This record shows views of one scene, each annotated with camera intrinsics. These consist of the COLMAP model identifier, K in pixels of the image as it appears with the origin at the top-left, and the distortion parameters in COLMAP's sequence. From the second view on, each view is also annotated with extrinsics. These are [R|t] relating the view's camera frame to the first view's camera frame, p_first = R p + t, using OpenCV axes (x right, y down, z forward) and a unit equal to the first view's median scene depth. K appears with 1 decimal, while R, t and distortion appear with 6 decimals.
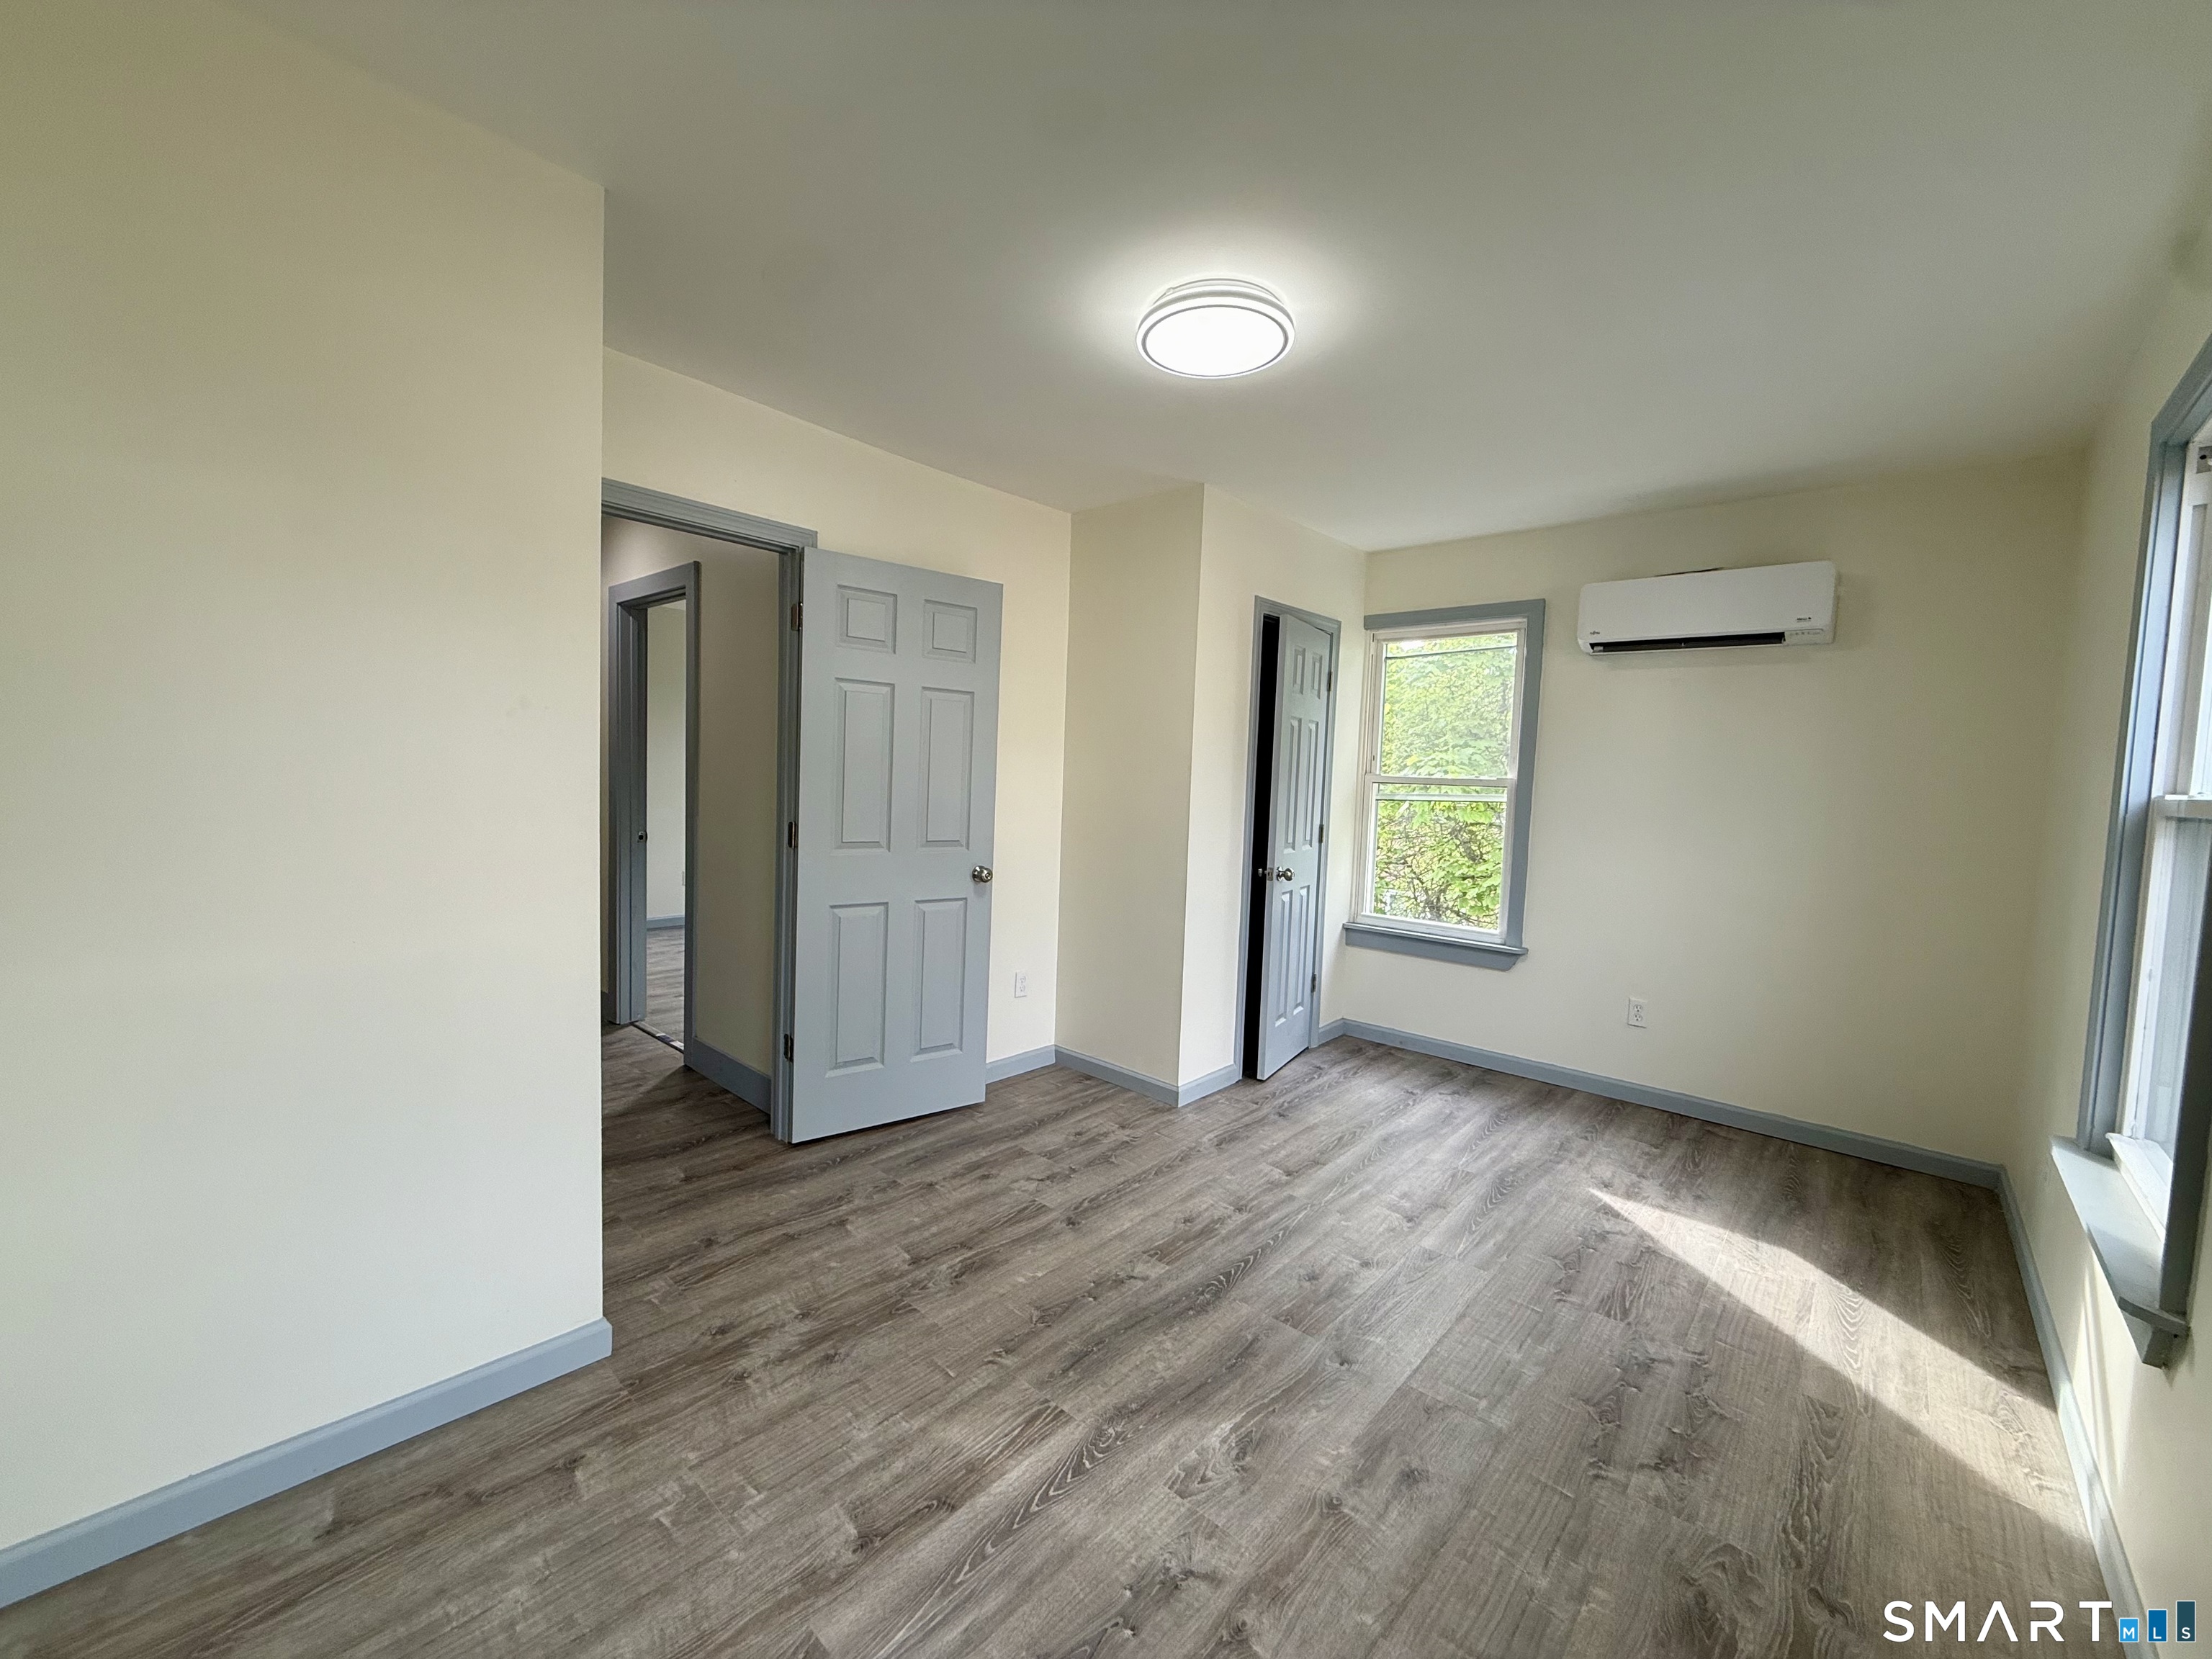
lens RADIAL K [[880.1, 0, 1103.0], [0, 880.1, 828.8], [0, 0, 1]] dist [-0.000153, -0.000338]
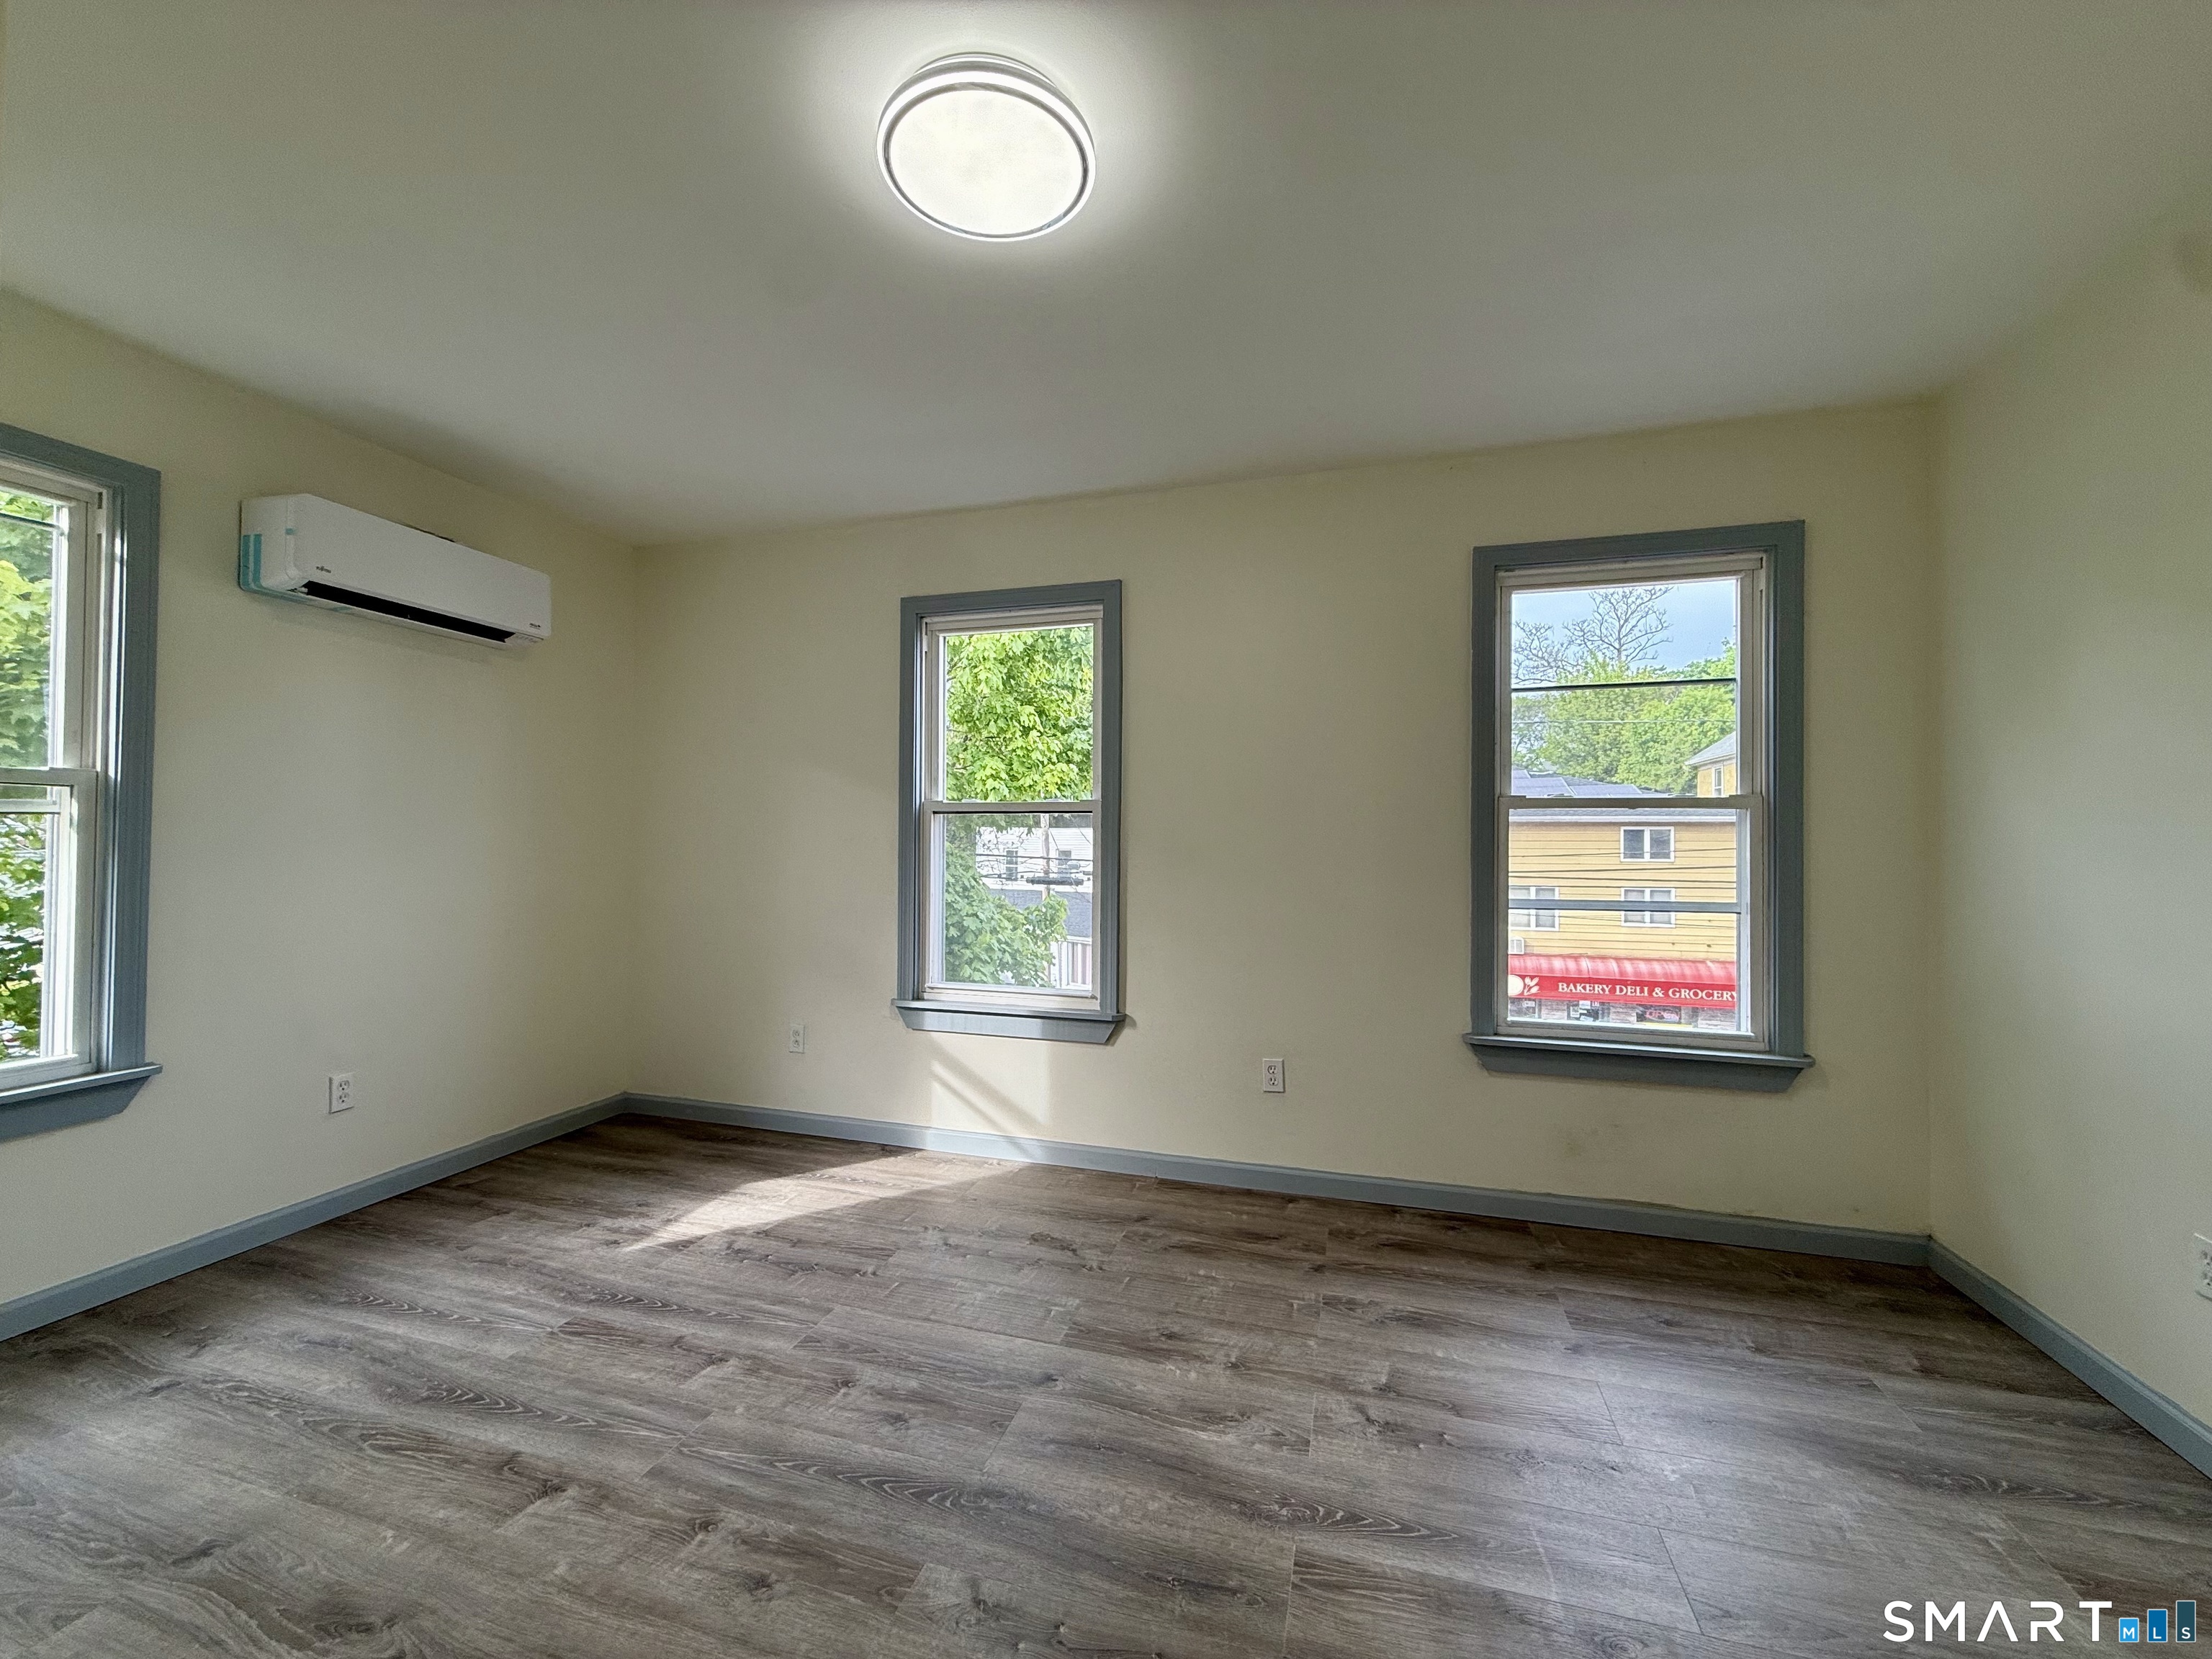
lens RADIAL K [[880.1, 0, 1103.0], [0, 880.1, 828.8], [0, 0, 1]] dist [-0.000153, -0.000338]
pose [[-0.428192, -0.026160, 0.903309, -0.446482], [0.036689, 0.998254, 0.046301, -0.032243], [-0.902943, 0.052967, -0.426485, 0.967847]]
